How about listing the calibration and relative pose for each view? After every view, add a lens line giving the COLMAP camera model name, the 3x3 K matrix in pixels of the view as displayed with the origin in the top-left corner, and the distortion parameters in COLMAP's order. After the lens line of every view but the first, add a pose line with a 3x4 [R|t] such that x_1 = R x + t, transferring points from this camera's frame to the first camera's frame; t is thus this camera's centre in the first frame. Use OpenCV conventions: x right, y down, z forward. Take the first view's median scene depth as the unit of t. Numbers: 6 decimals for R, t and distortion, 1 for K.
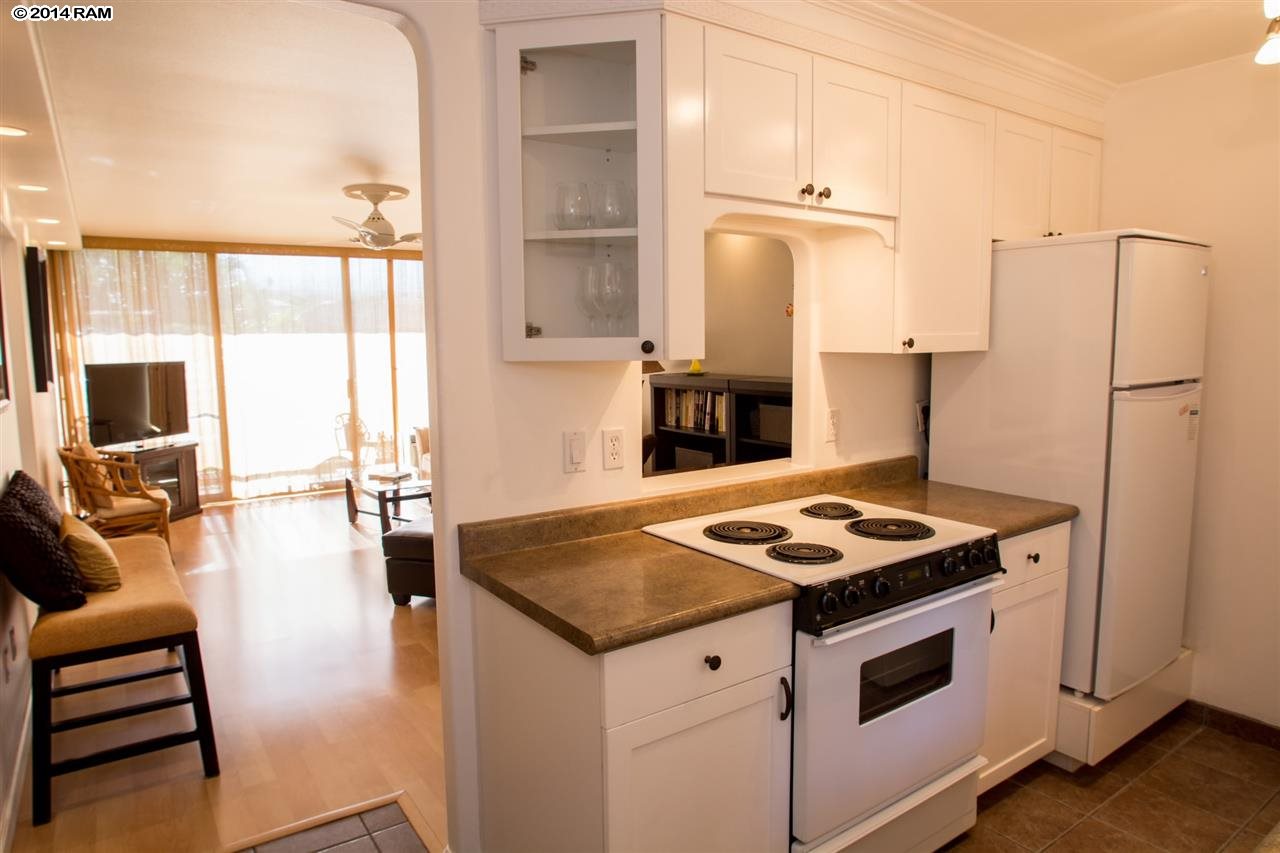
lens RADIAL K [[785.2, 0, 638.0], [0, 785.2, 425.7], [0, 0, 1]] dist [-0.076385, 0.041055]
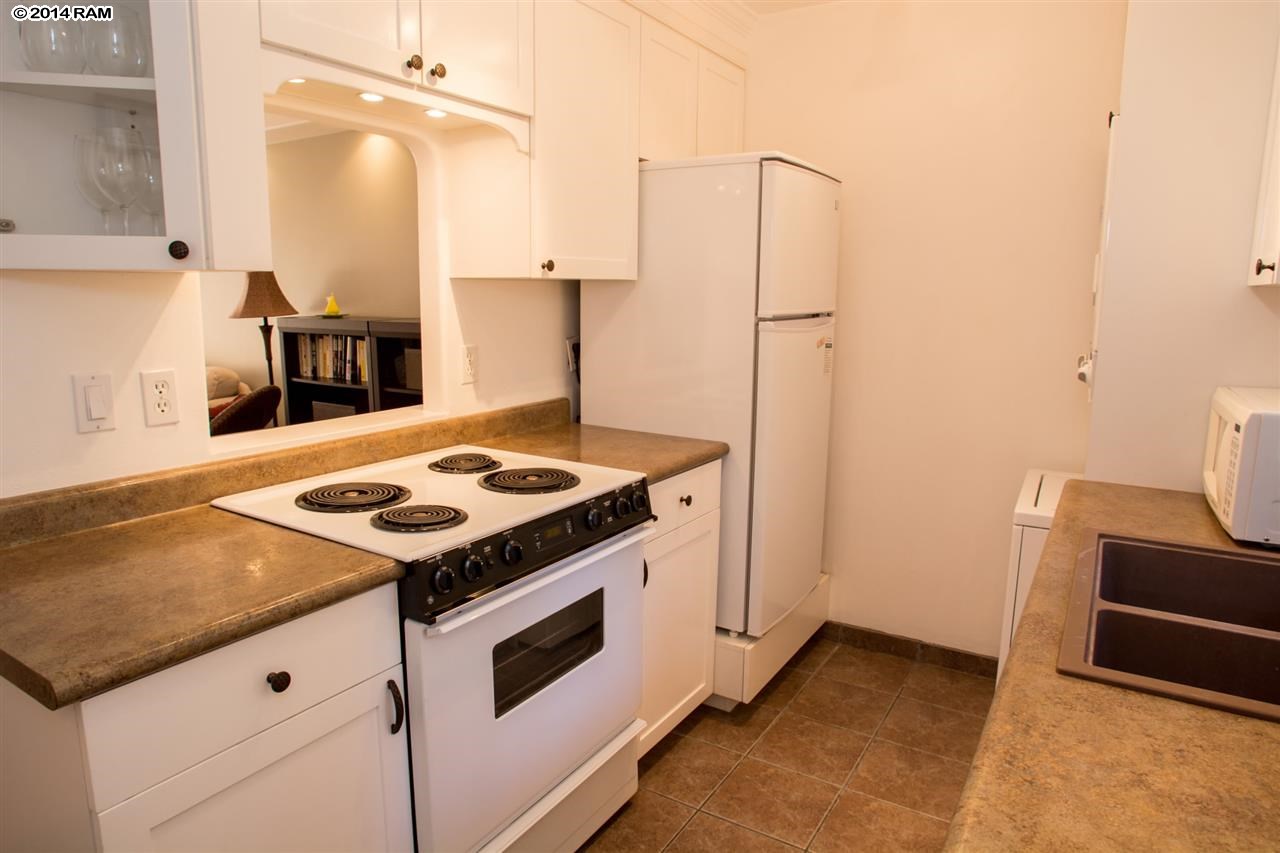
lens RADIAL K [[785.2, 0, 638.0], [0, 785.2, 425.7], [0, 0, 1]] dist [-0.076385, 0.041055]
pose [[0.919679, -0.046625, 0.389892, 0.093915], [0.024075, 0.997753, 0.062527, 0.020335], [-0.391931, -0.048118, 0.918735, 0.153934]]
